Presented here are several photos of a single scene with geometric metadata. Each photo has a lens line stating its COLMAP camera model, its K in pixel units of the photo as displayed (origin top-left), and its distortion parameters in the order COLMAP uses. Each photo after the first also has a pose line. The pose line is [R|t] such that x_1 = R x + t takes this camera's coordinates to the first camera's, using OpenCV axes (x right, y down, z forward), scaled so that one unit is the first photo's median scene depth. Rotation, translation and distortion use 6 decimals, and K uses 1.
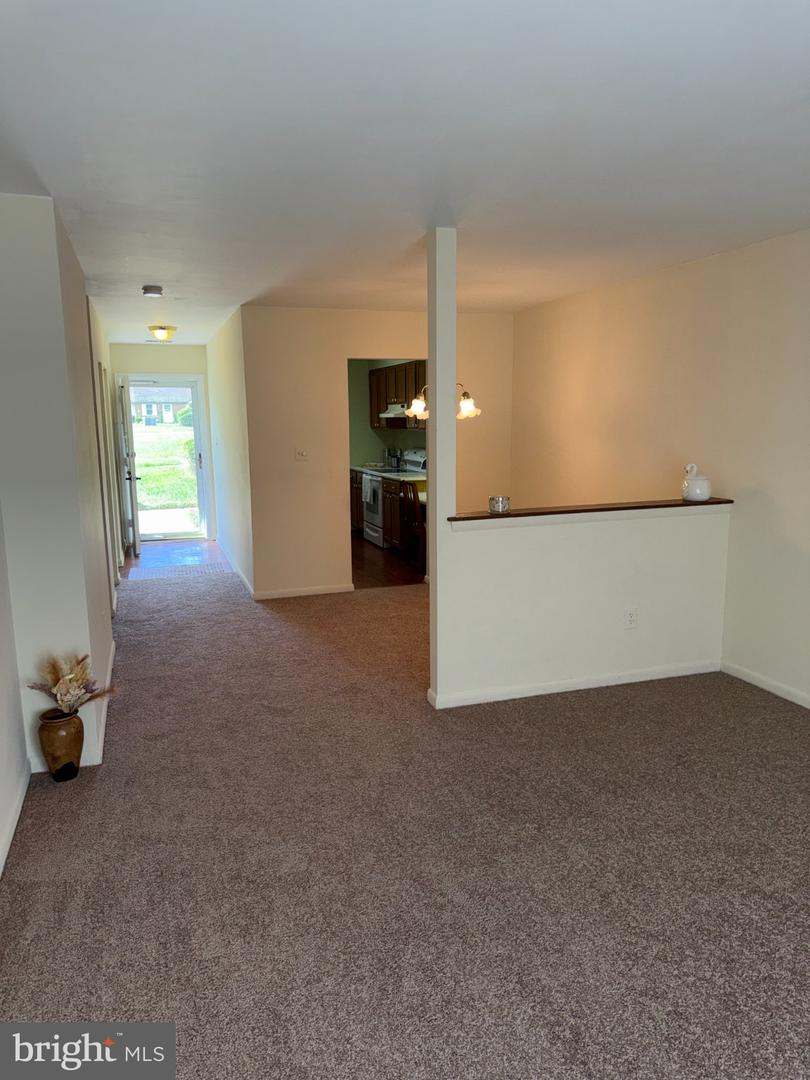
lens RADIAL K [[763.6, 0, 405.0], [0, 763.6, 540.0], [0, 0, 1]] dist [-0.006470, -0.003188]
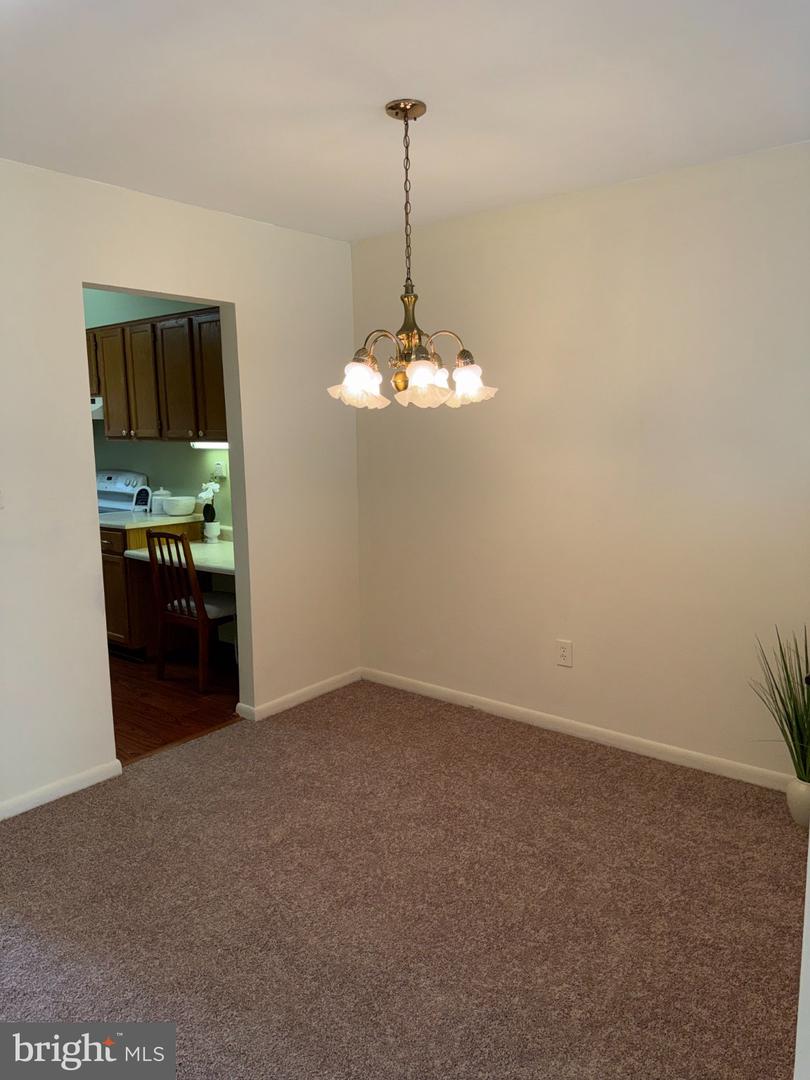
lens RADIAL K [[763.6, 0, 405.0], [0, 763.6, 540.0], [0, 0, 1]] dist [-0.006470, -0.003188]
pose [[0.840324, -0.098552, 0.533050, -0.131714], [0.103634, 0.994405, 0.020476, -0.059555], [-0.532086, 0.038036, 0.845836, 0.405425]]
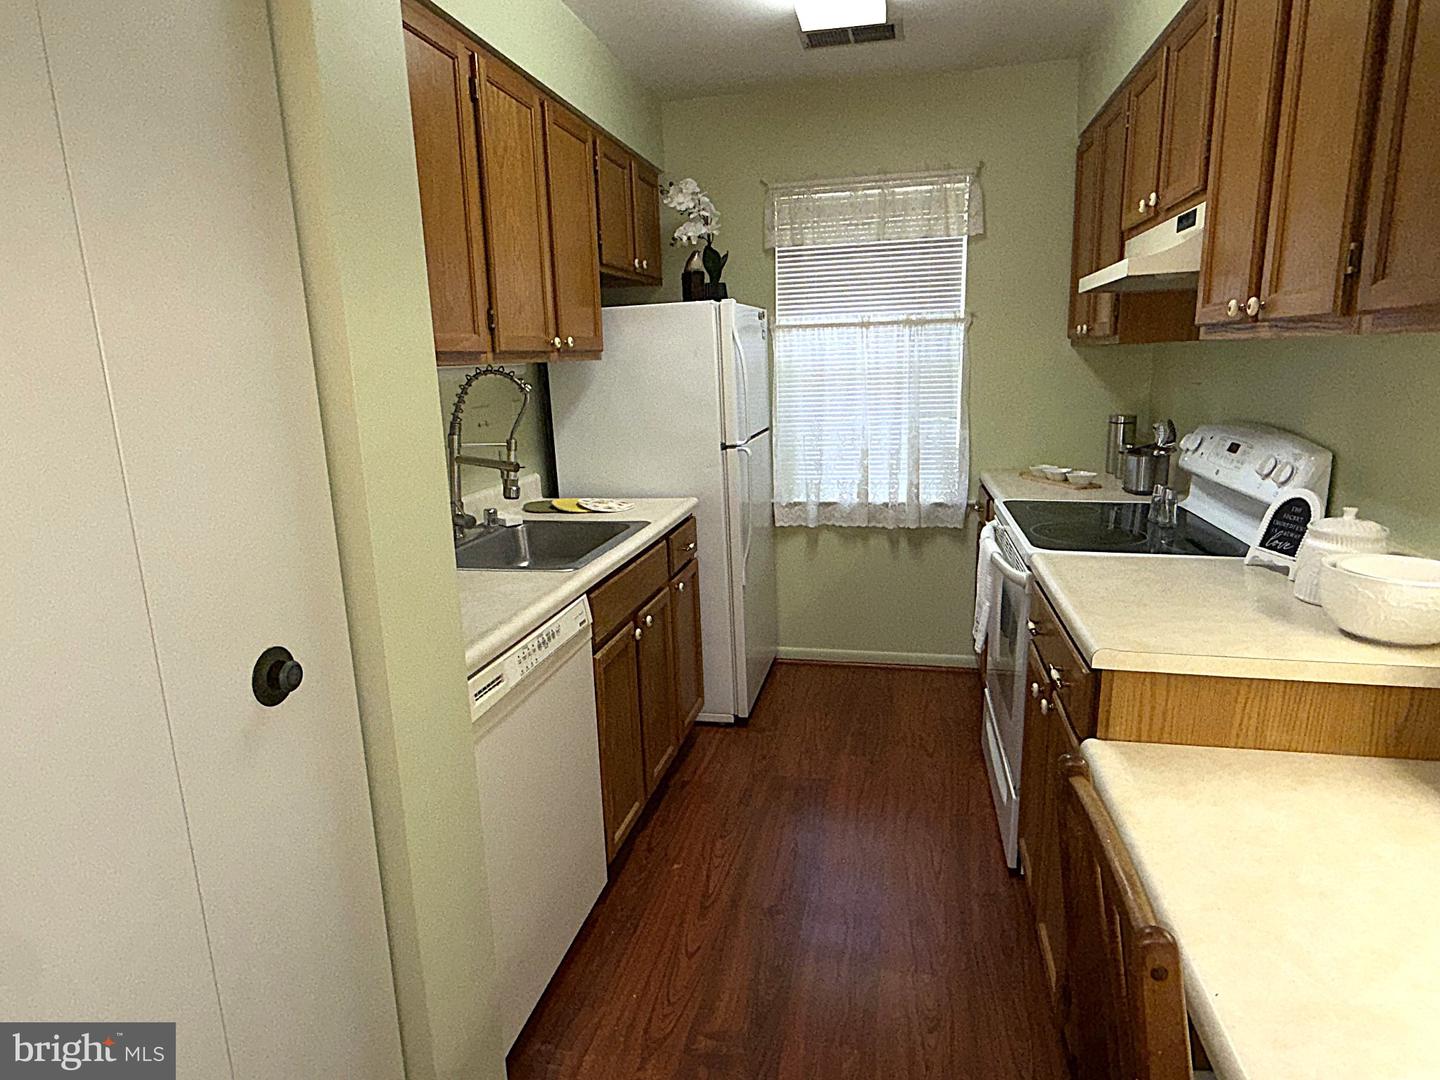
lens RADIAL K [[831.5, 0, 720.0], [0, 831.5, 540.0], [0, 0, 1]] dist [-0.000262, 0.000041]
pose [[0.854085, 0.086993, -0.512807, 0.013103], [-0.053487, 0.995377, 0.079773, -0.110383], [0.517376, -0.040705, 0.854790, 0.804655]]
